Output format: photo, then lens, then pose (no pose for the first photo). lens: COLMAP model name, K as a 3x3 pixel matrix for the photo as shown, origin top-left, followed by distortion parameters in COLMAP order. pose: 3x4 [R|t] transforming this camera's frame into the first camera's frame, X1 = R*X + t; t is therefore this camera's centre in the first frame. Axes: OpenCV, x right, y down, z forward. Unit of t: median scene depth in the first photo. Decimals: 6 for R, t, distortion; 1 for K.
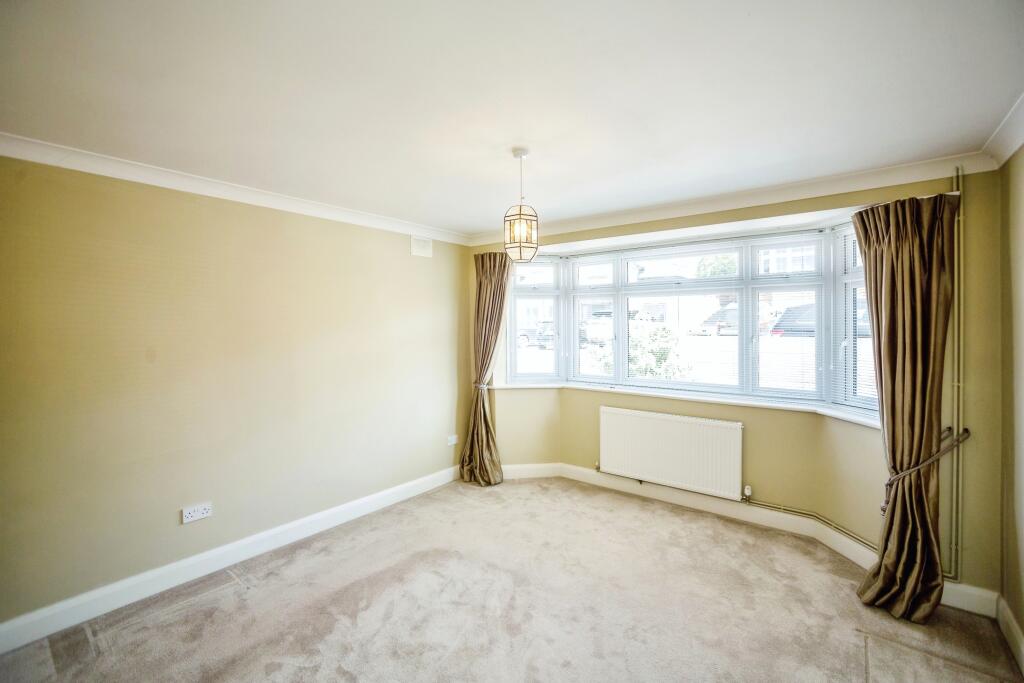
lens RADIAL K [[439.1, 0, 527.6], [0, 439.1, 335.3], [0, 0, 1]] dist [-0.033570, 0.011765]
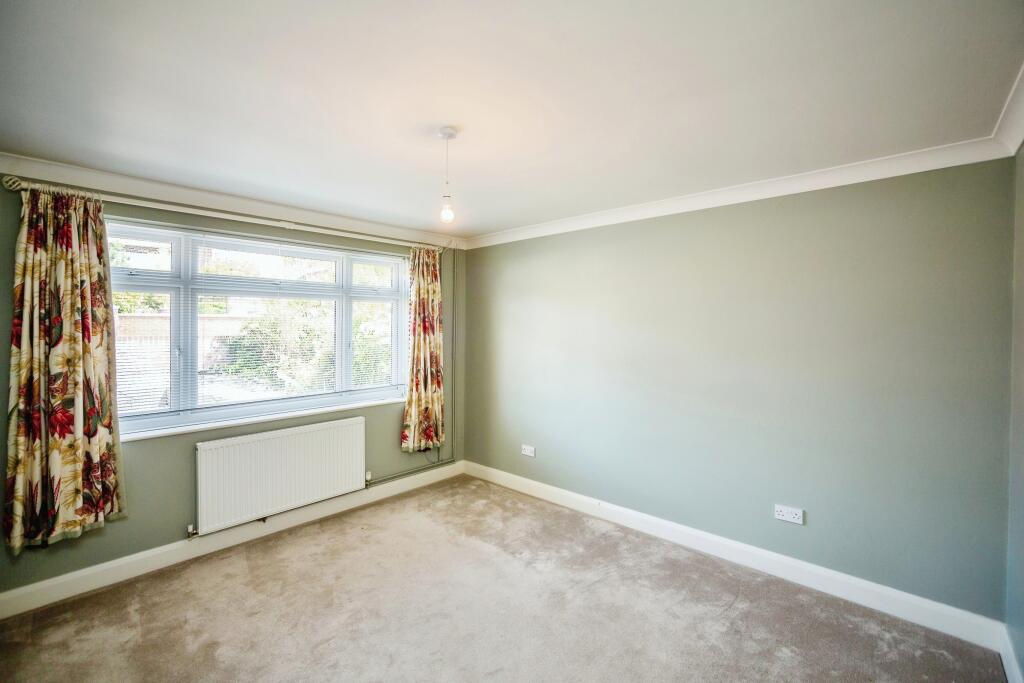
lens RADIAL K [[439.1, 0, 527.6], [0, 439.1, 335.3], [0, 0, 1]] dist [-0.033570, 0.011765]
pose [[0.085881, -0.015575, 0.996184, -0.531795], [0.029219, 0.999487, 0.013107, -0.012791], [-0.995877, 0.027981, 0.086292, 0.428072]]
